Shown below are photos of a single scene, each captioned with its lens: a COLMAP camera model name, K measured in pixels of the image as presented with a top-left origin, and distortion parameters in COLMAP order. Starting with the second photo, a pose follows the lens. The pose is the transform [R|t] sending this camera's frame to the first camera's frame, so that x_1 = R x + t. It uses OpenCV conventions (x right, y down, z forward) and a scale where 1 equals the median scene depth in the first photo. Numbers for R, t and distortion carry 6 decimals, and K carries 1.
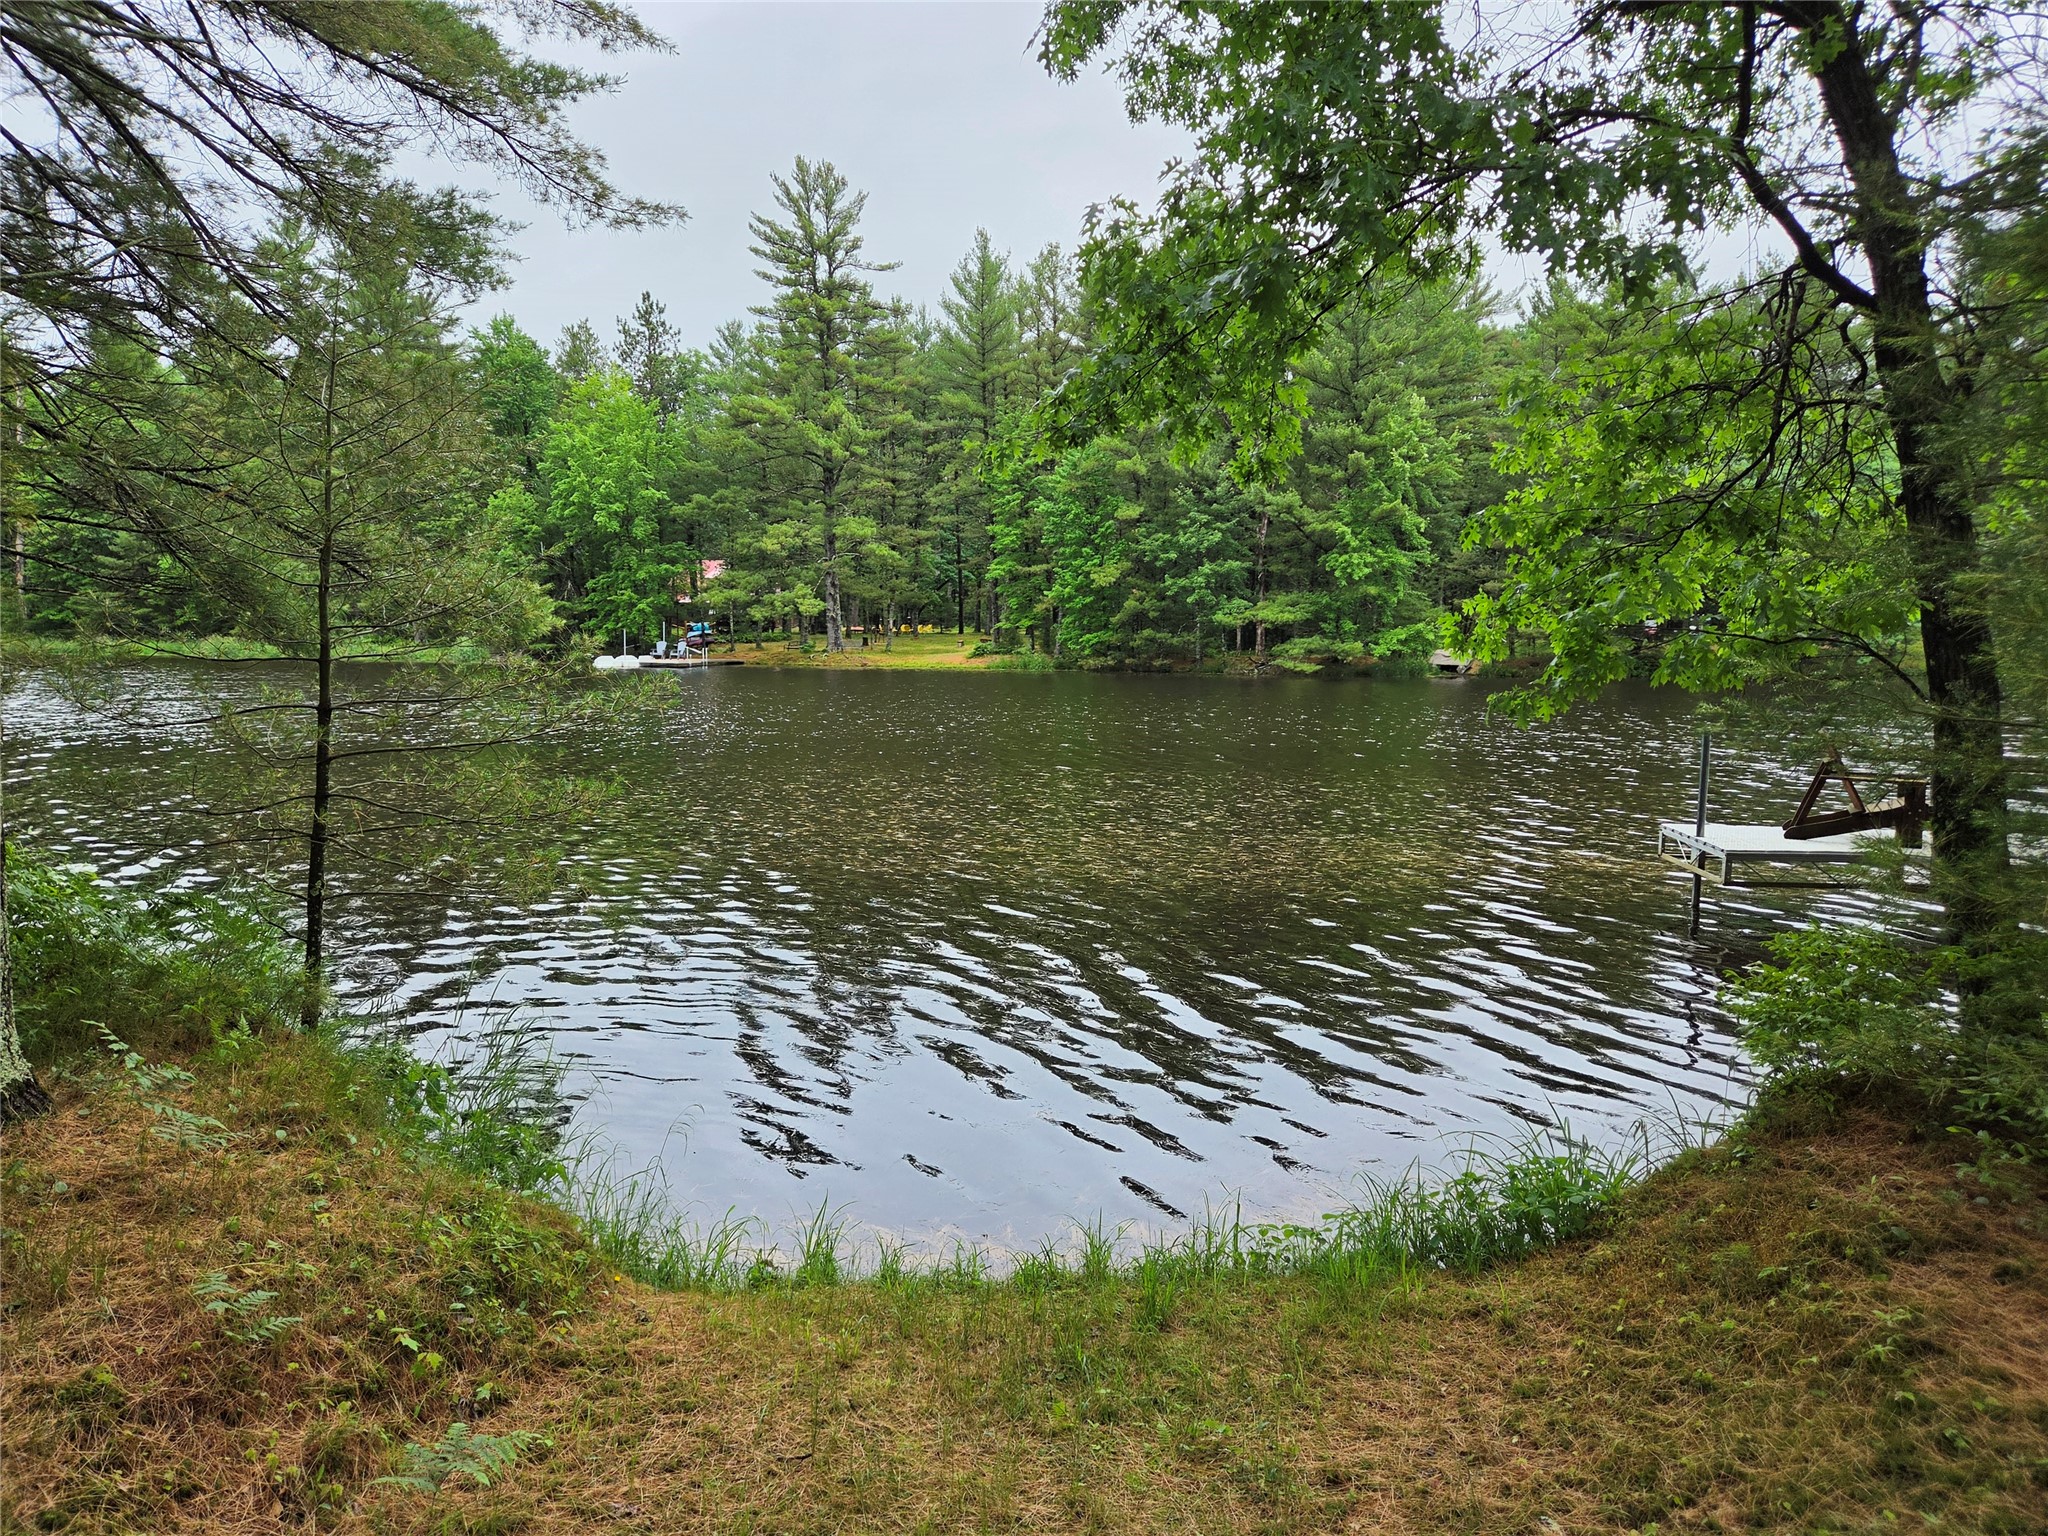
lens RADIAL K [[1366.1, 0, 1035.0], [0, 1366.1, 768.7], [0, 0, 1]] dist [0.079272, -0.067642]
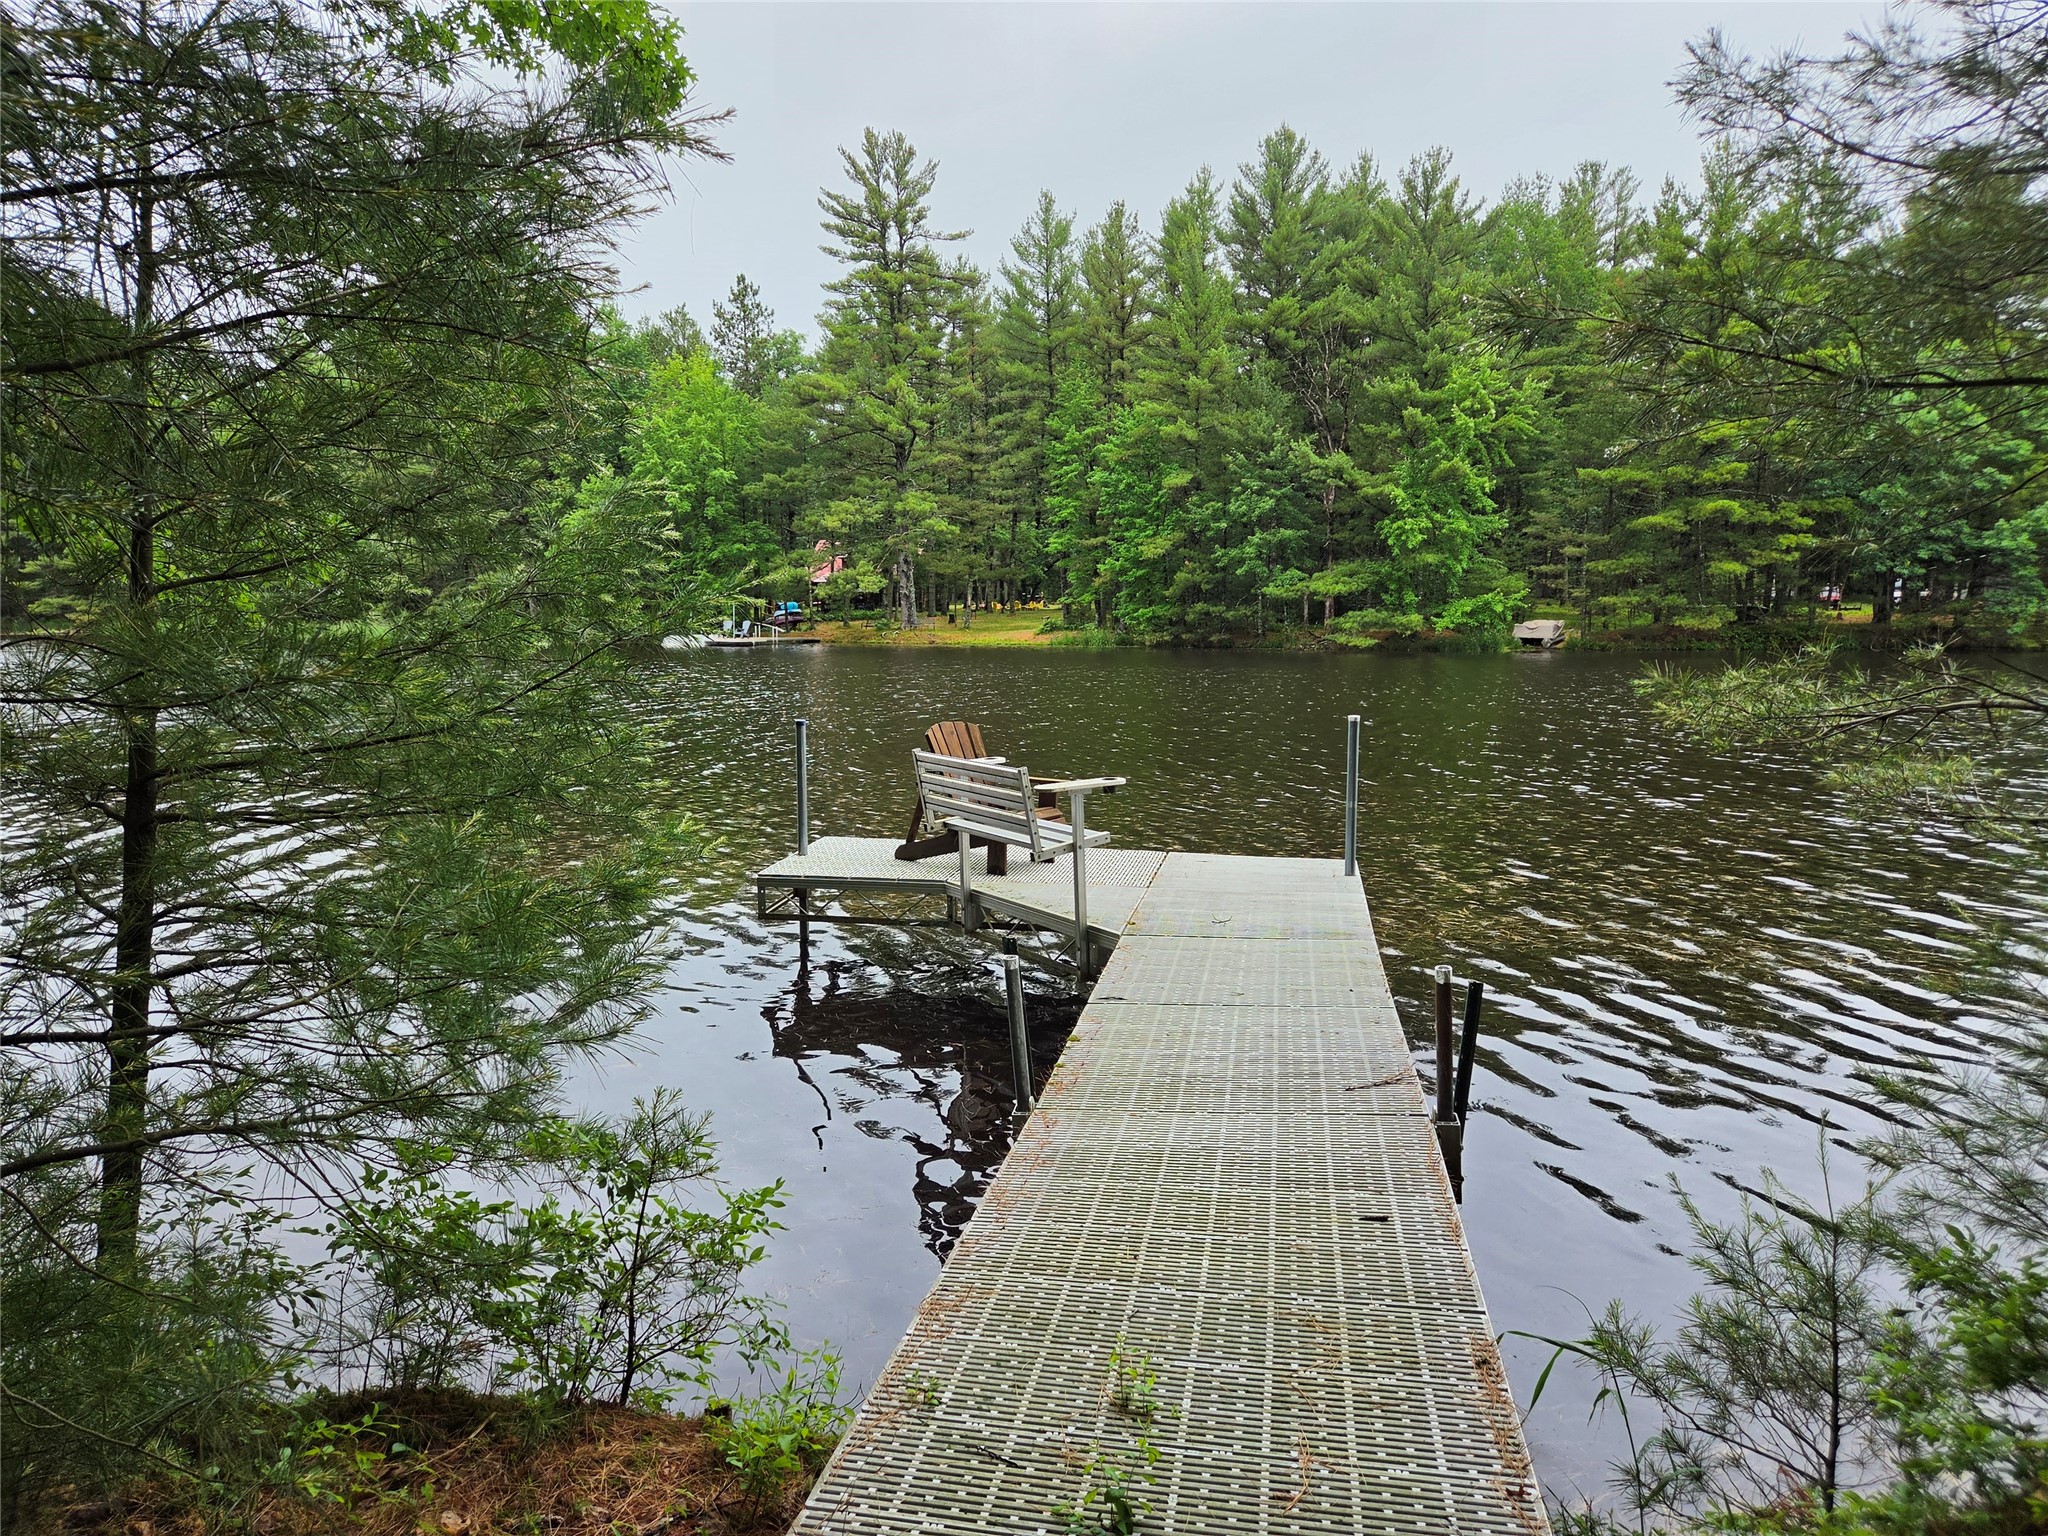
lens RADIAL K [[1366.1, 0, 1035.0], [0, 1366.1, 768.7], [0, 0, 1]] dist [0.079272, -0.067642]
pose [[0.986904, 0.009395, -0.161036, 0.116234], [-0.006529, 0.999811, 0.018317, -0.003133], [0.161178, -0.017026, 0.986779, 0.035846]]
